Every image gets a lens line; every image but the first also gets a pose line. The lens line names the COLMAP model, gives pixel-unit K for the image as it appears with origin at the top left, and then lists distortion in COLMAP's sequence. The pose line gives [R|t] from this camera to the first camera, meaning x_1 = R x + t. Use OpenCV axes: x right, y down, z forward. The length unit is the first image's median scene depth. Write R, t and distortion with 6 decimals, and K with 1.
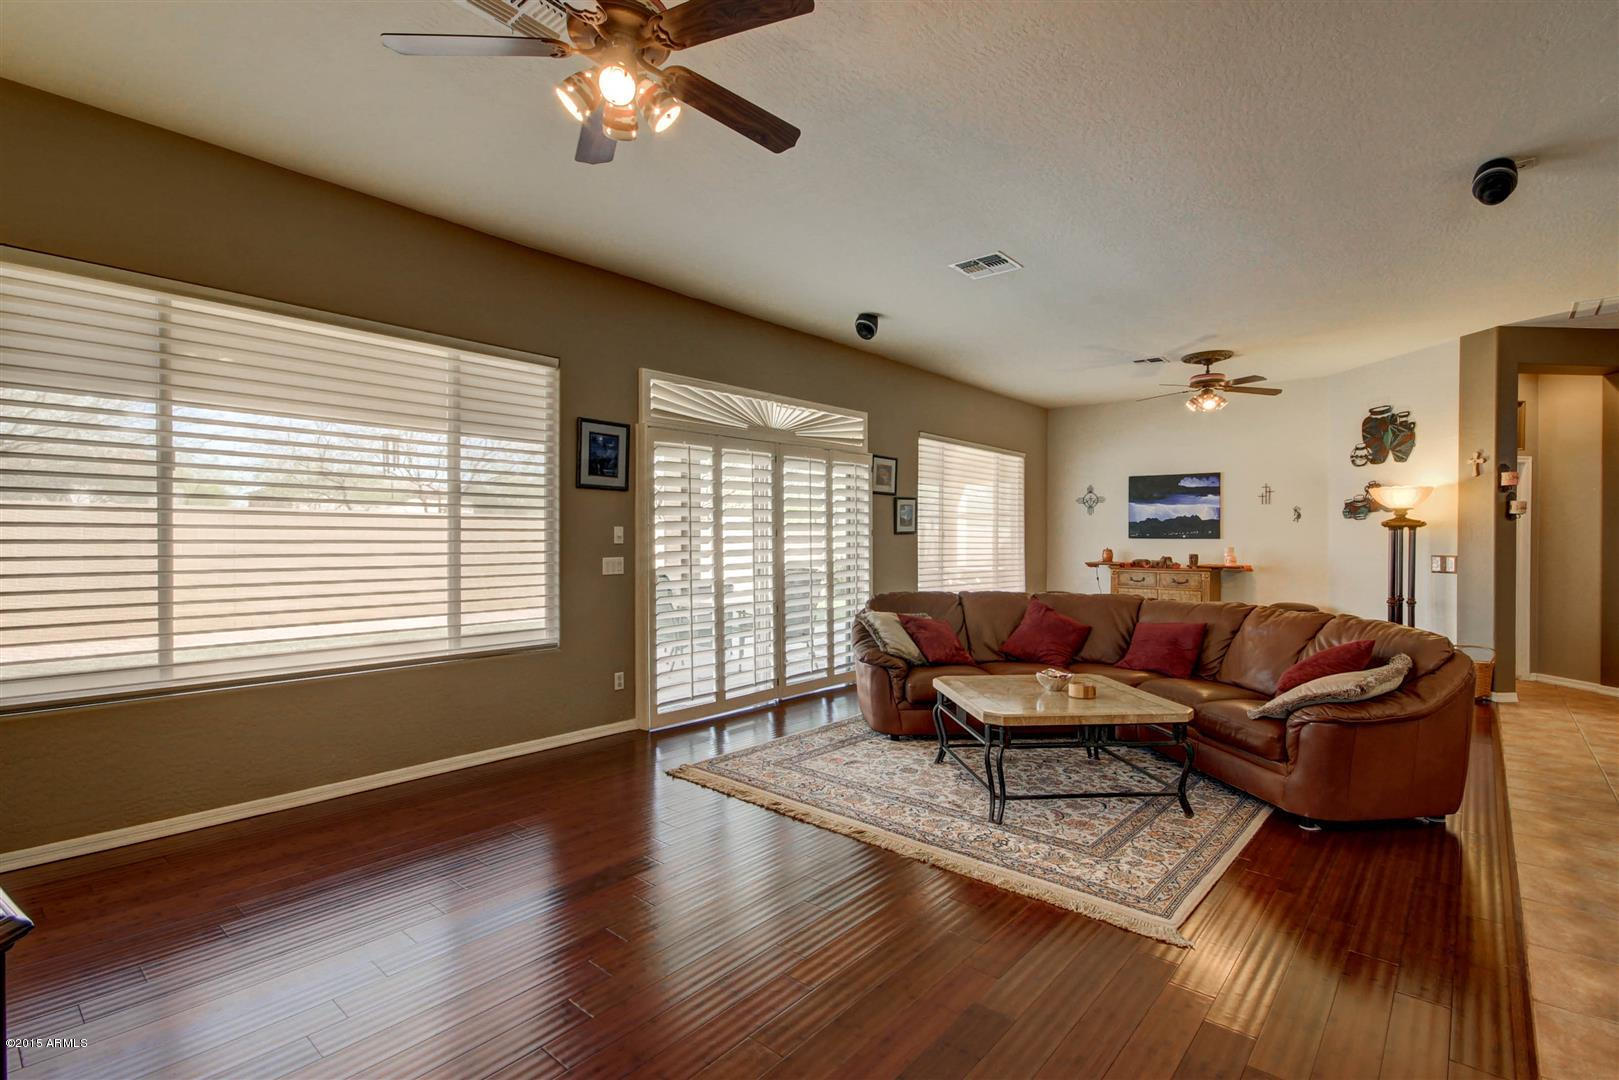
lens RADIAL K [[762.0, 0, 825.8], [0, 762.0, 539.5], [0, 0, 1]] dist [0.024928, 0.000754]
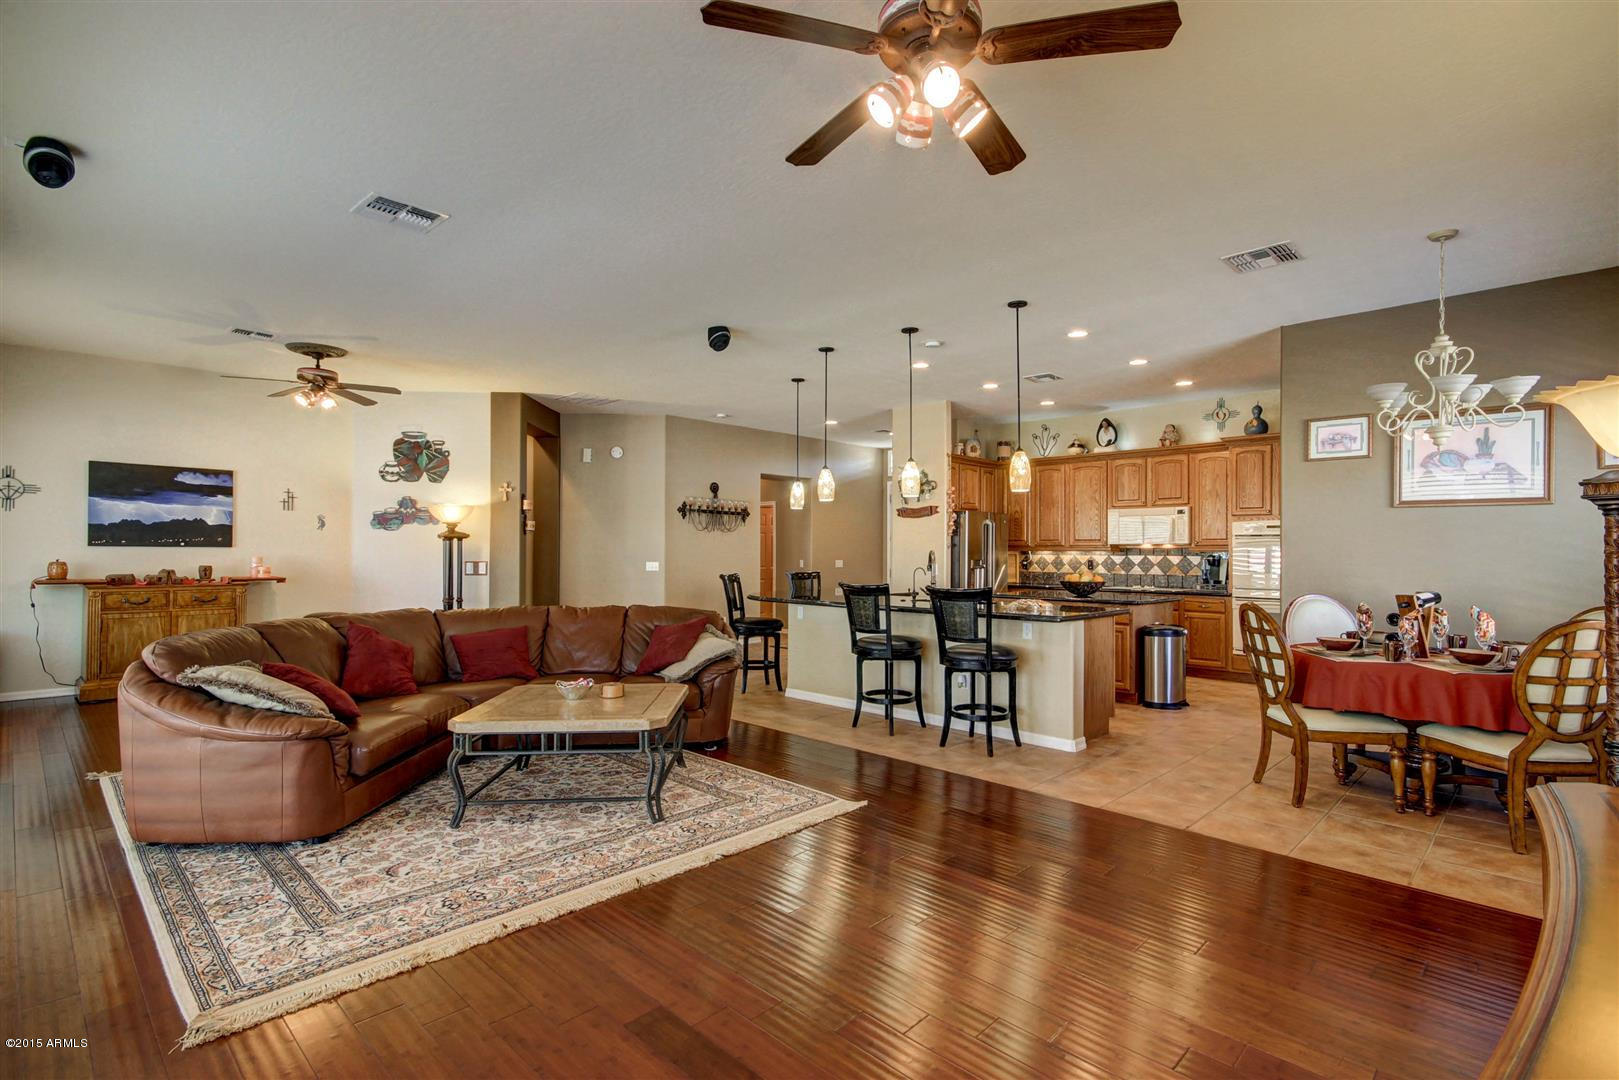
lens RADIAL K [[762.0, 0, 825.8], [0, 762.0, 539.5], [0, 0, 1]] dist [0.024928, 0.000754]
pose [[0.061954, 0.011559, 0.998012, -0.591811], [-0.004493, 0.999926, -0.011302, -0.004893], [-0.998069, -0.003783, 0.062001, 0.510141]]
